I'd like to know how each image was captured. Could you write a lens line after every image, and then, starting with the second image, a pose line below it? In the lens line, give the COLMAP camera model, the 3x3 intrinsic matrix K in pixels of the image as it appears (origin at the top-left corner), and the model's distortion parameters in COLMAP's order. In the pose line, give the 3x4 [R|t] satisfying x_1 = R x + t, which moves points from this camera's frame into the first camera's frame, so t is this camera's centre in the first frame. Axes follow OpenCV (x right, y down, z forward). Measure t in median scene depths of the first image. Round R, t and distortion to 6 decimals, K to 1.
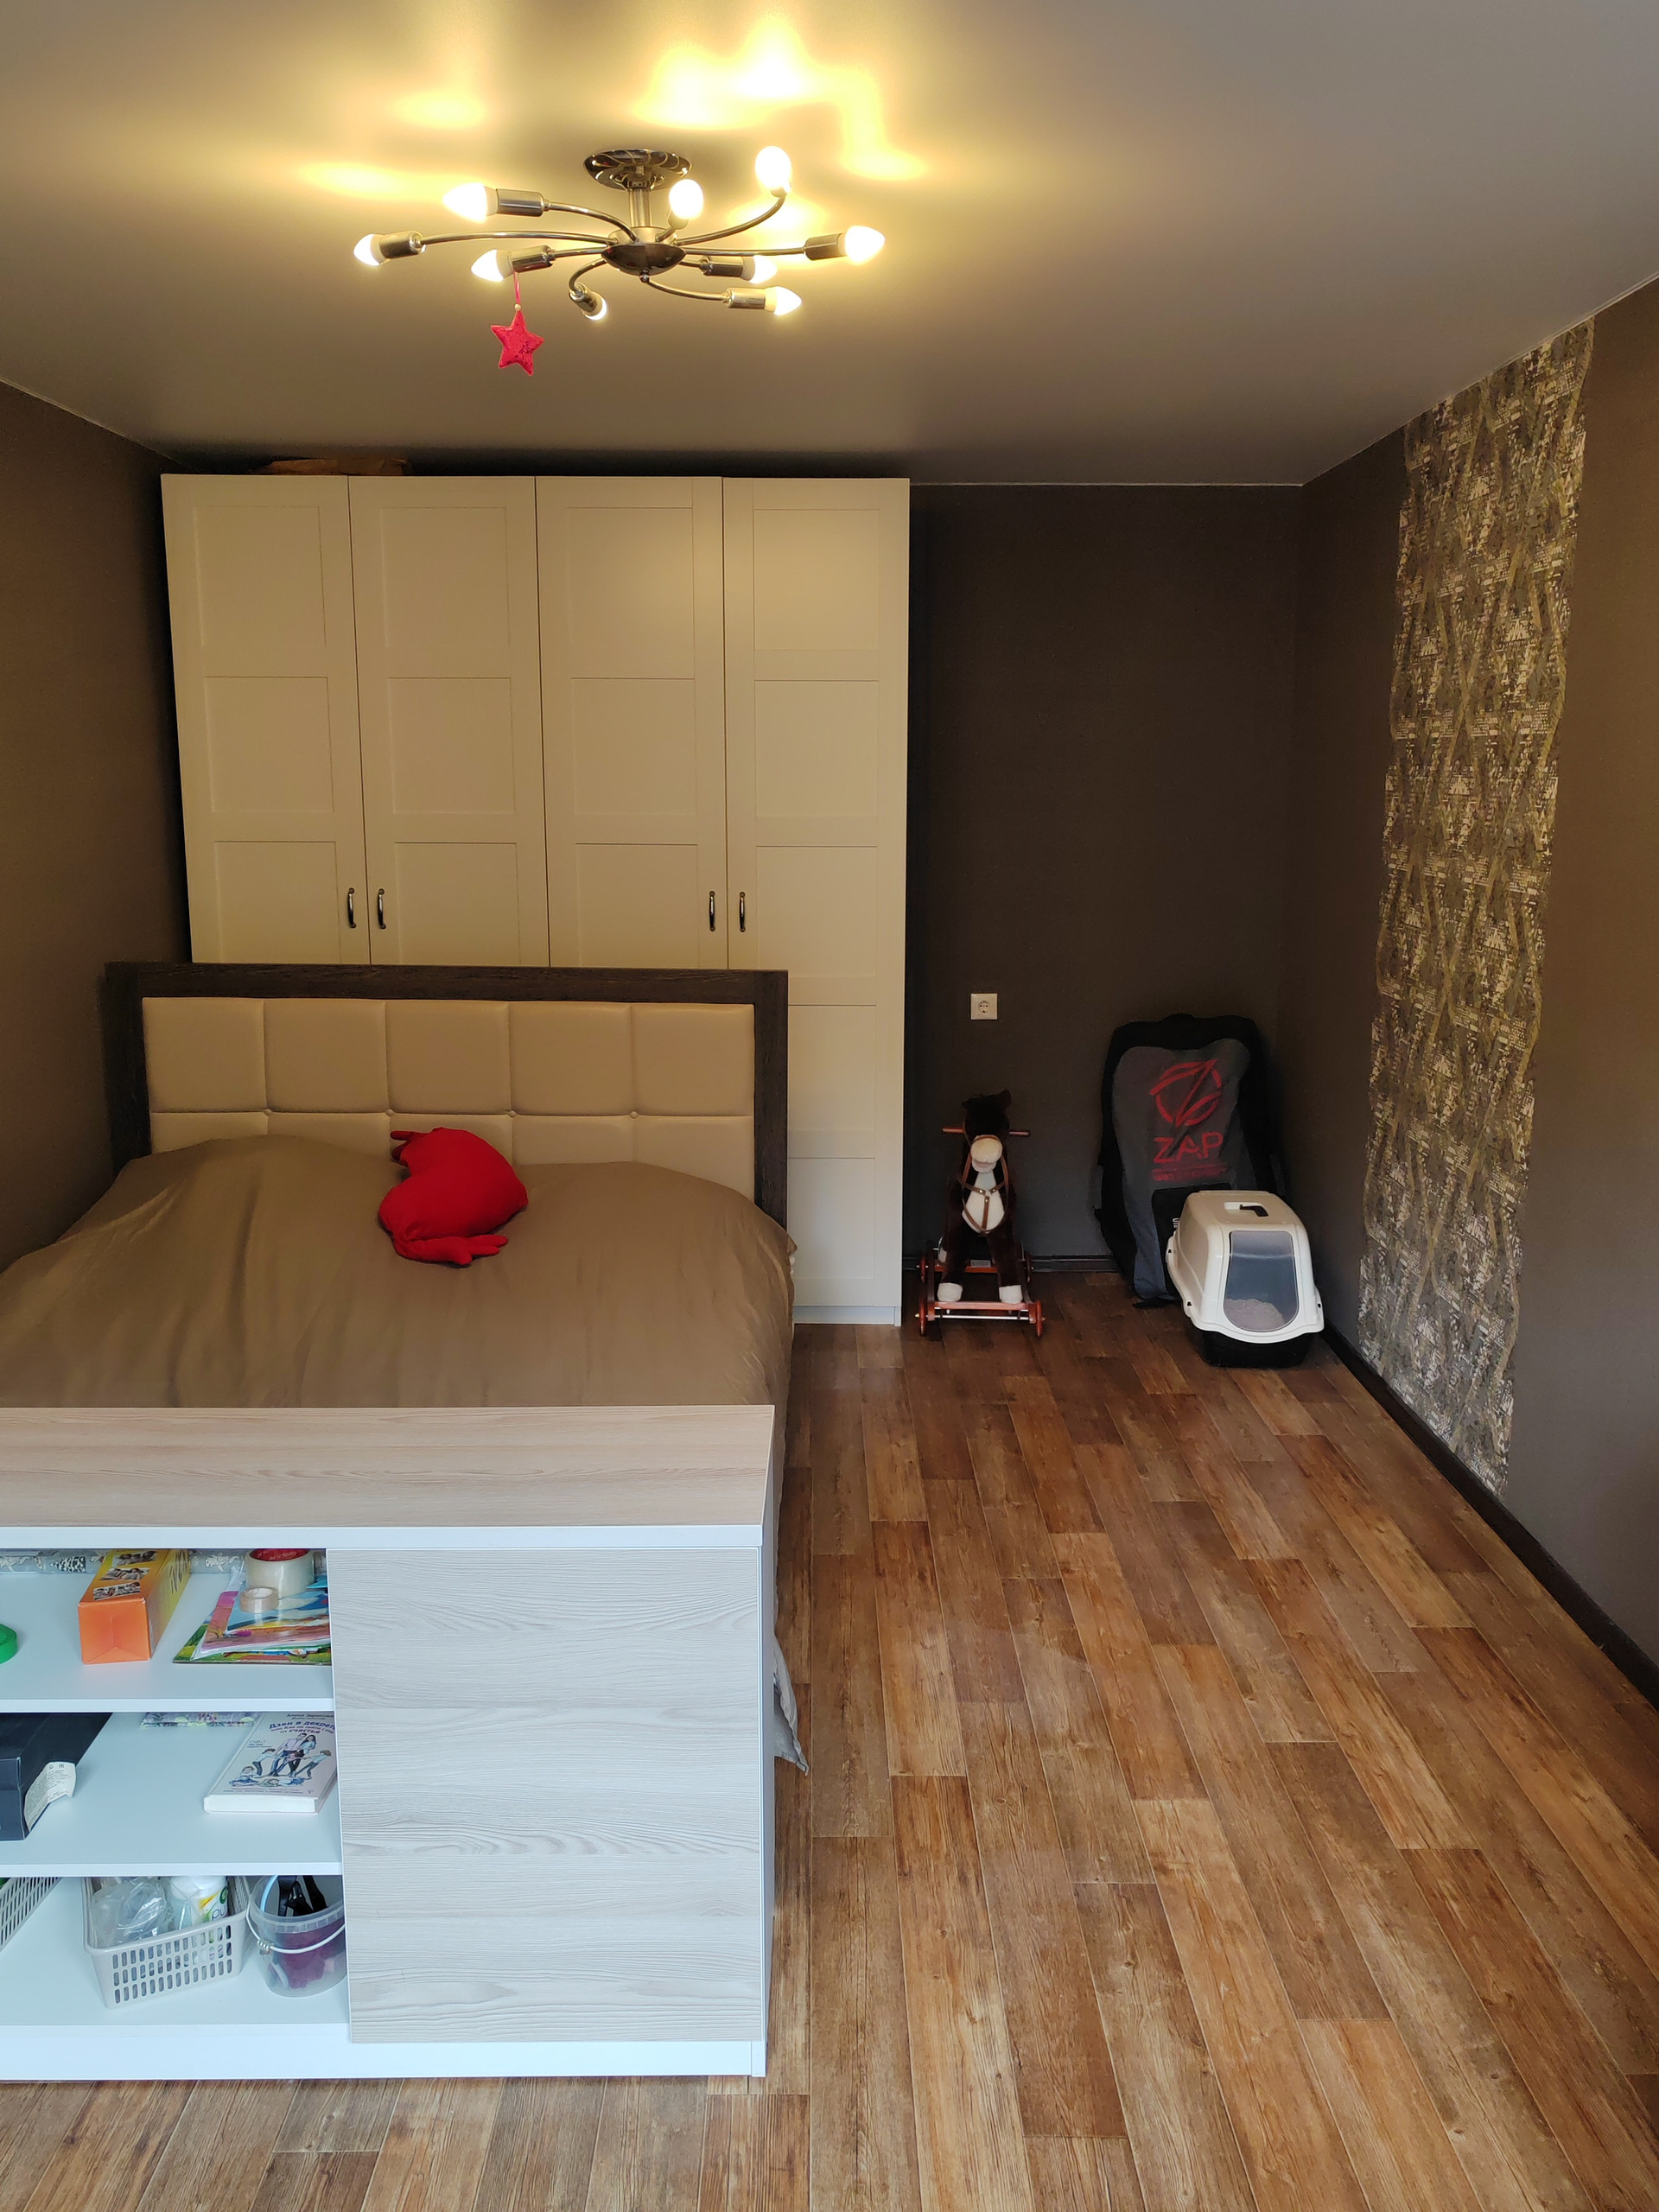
lens RADIAL K [[1793.3, 0, 887.6], [0, 1793.3, 1114.4], [0, 0, 1]] dist [0.035504, 0.001994]
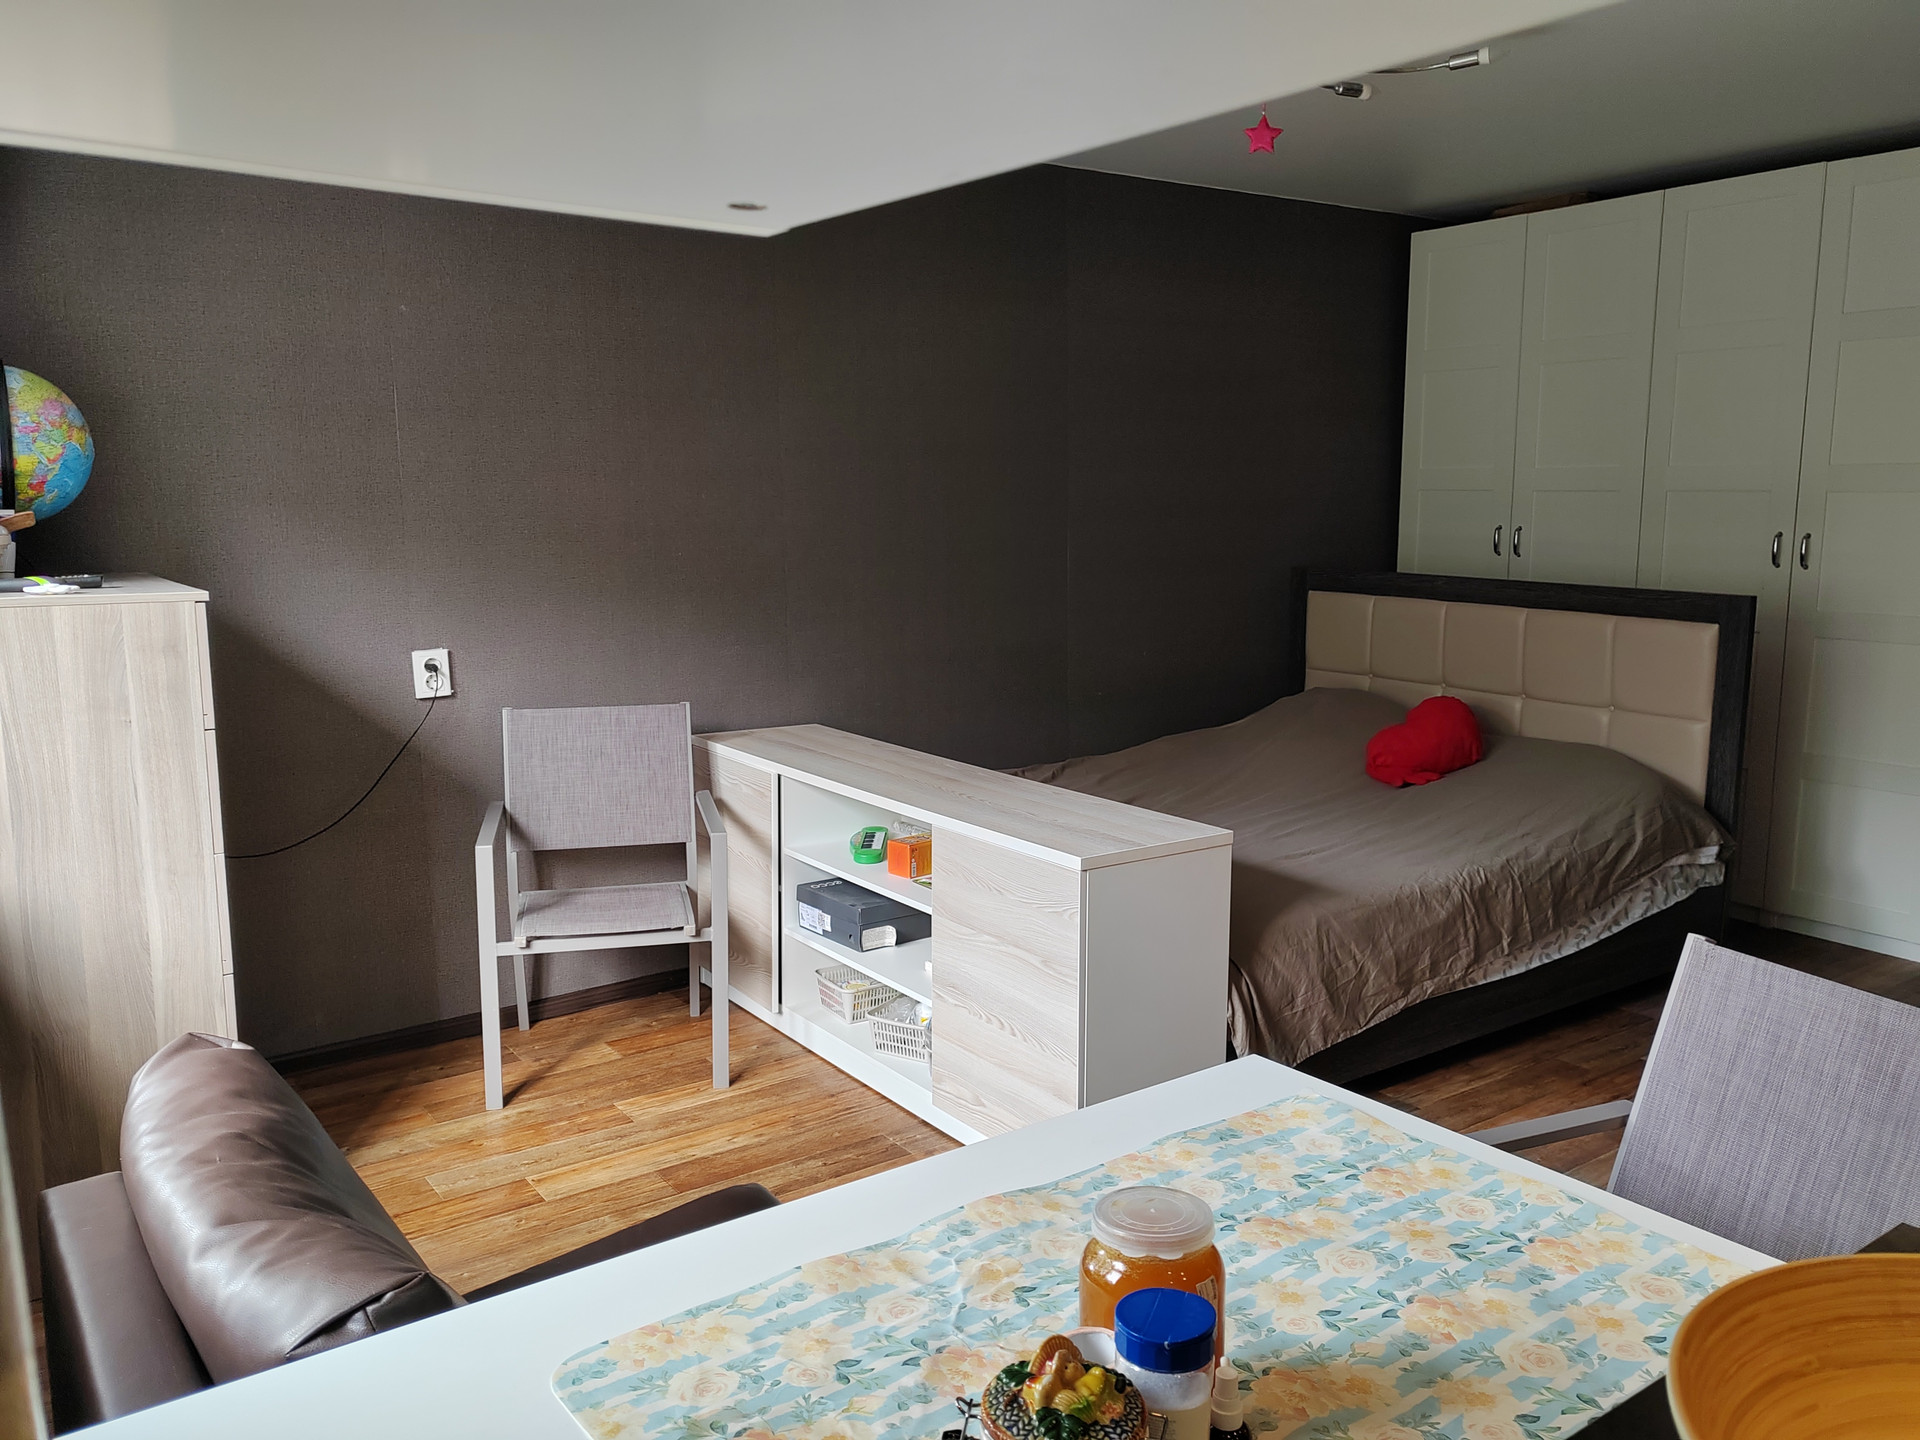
lens RADIAL K [[1556.6, 0, 960.0], [0, 1556.6, 720.0], [0, 0, 1]] dist [0.035504, 0.001994]
pose [[0.555452, 0.117482, -0.823208, 0.479729], [-0.151442, 0.987705, 0.038774, 0.032532], [0.817642, 0.103131, 0.566415, 0.047829]]
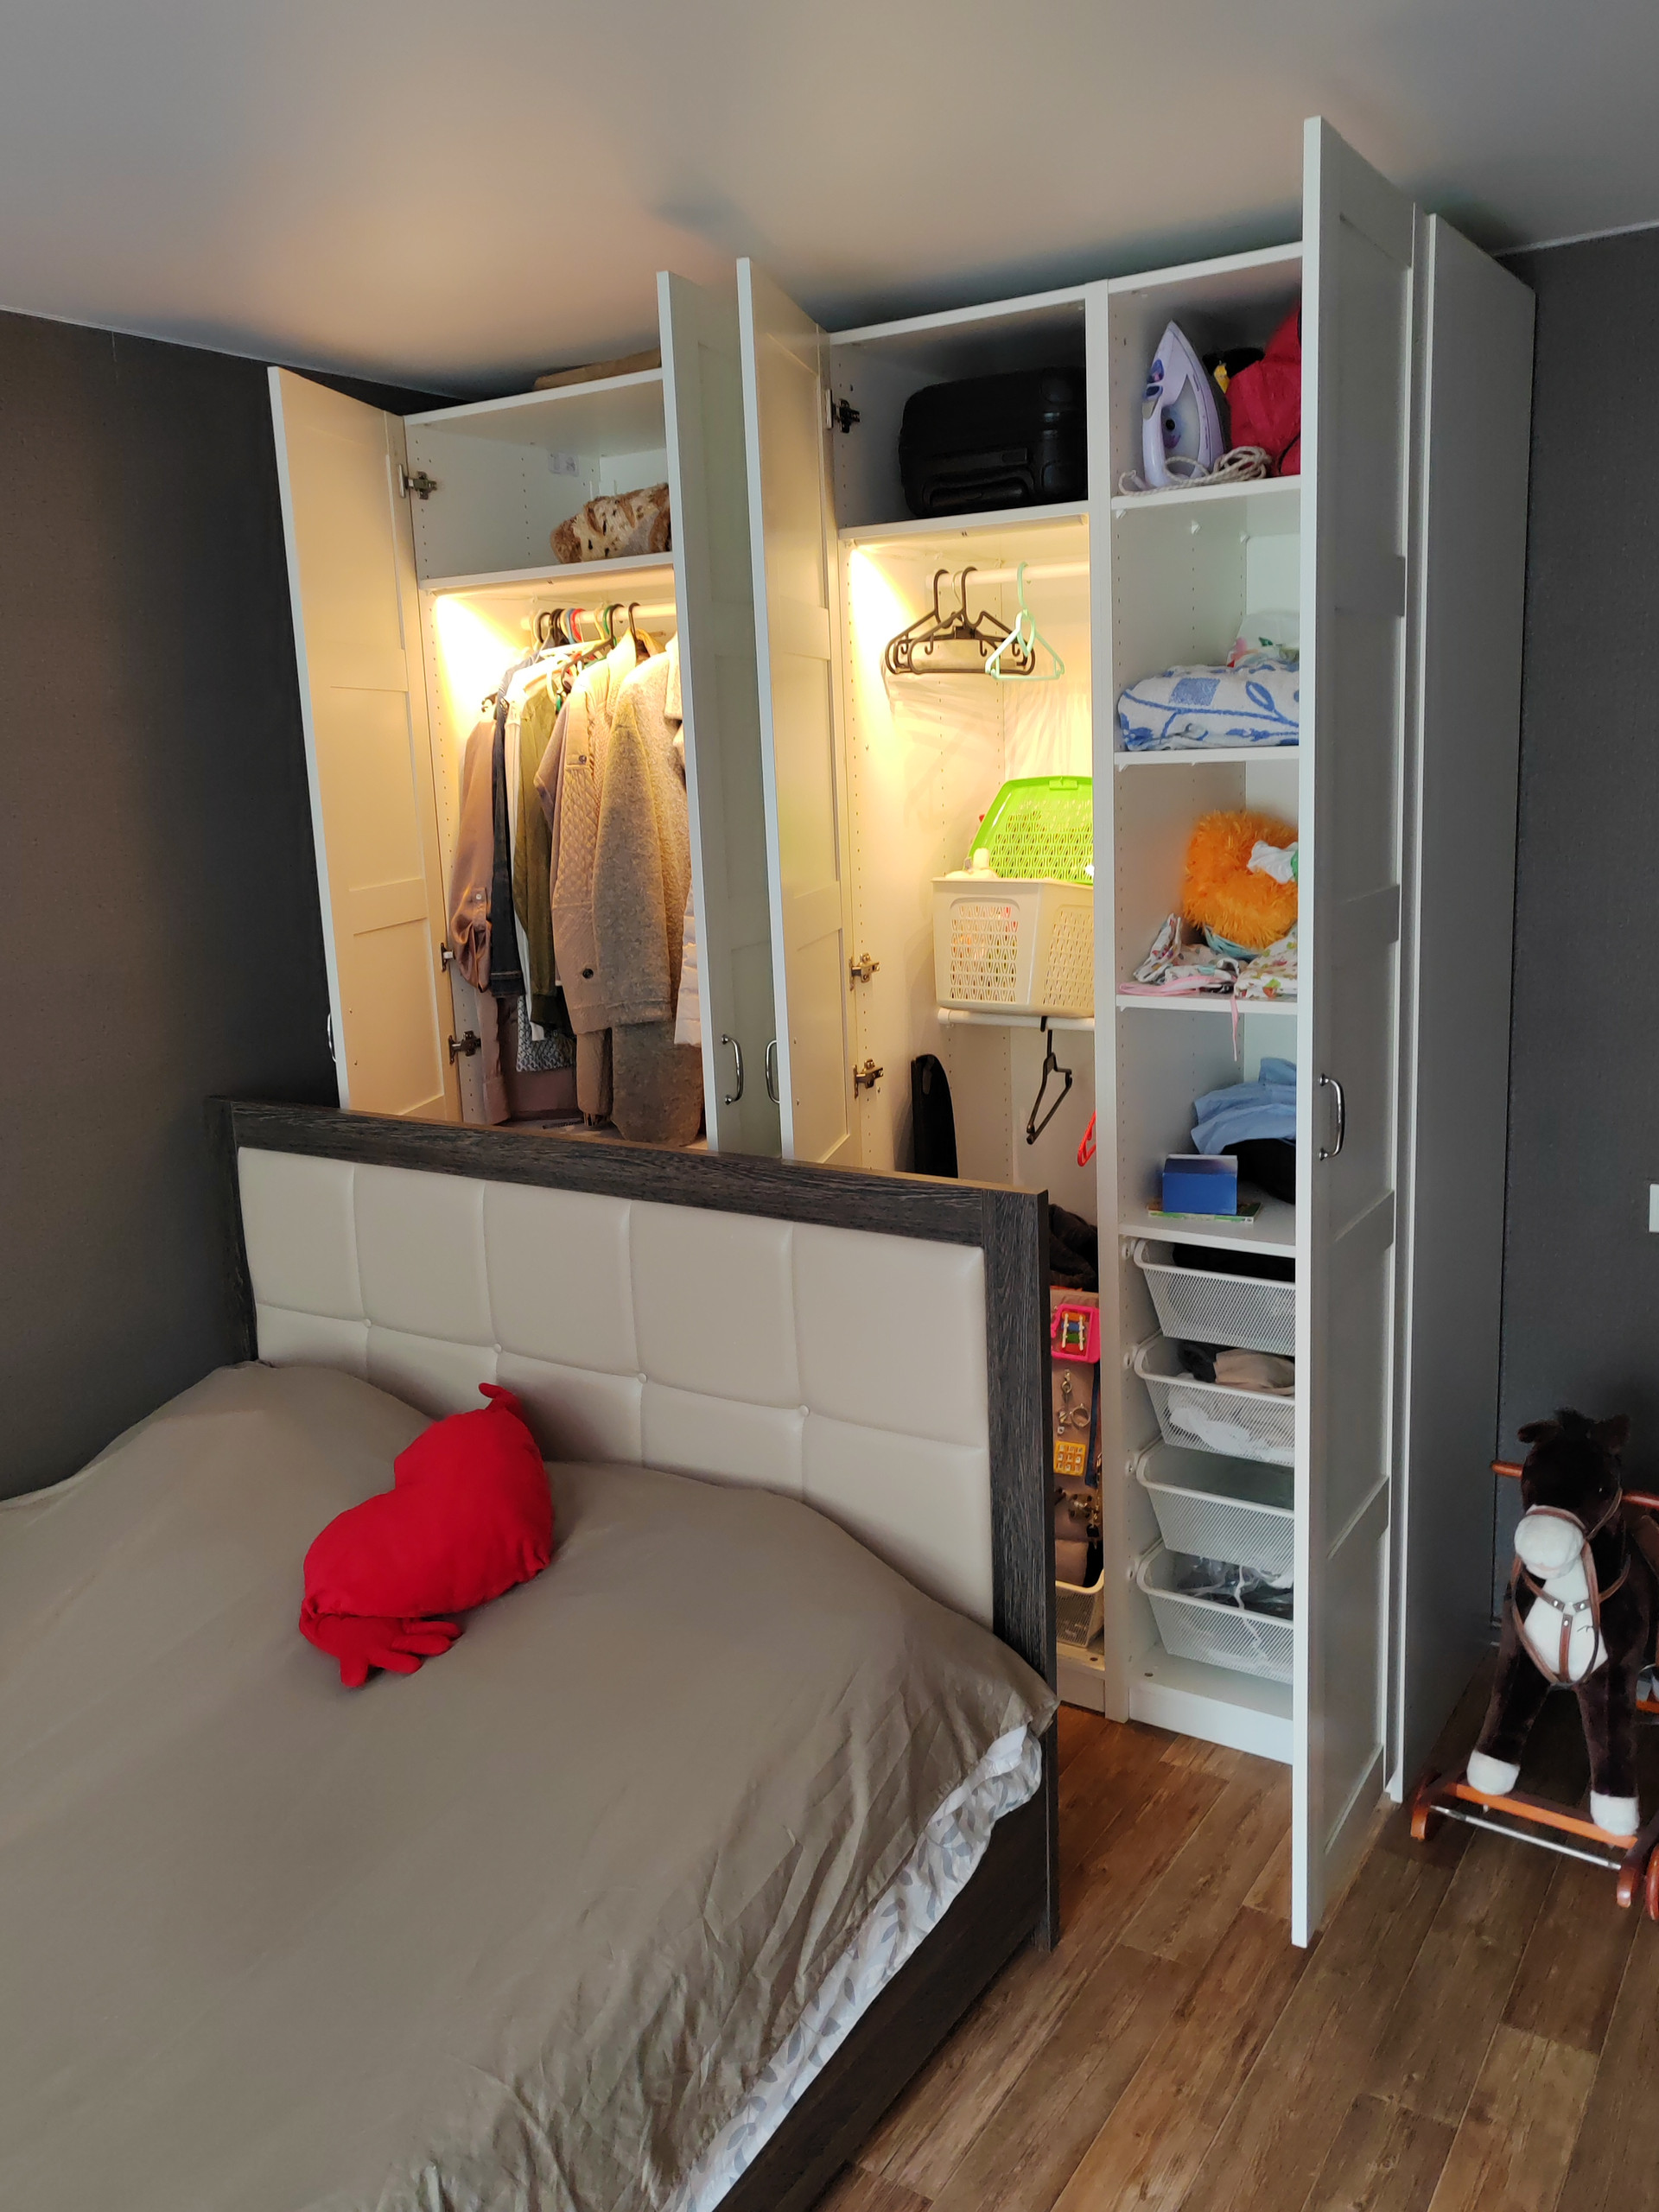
lens RADIAL K [[1793.3, 0, 887.6], [0, 1793.3, 1114.4], [0, 0, 1]] dist [0.035504, 0.001994]
pose [[0.826177, 0.070615, -0.558967, 0.197411], [-0.060122, 0.997499, 0.037153, -0.118353], [0.560193, 0.002911, 0.828357, 0.532567]]
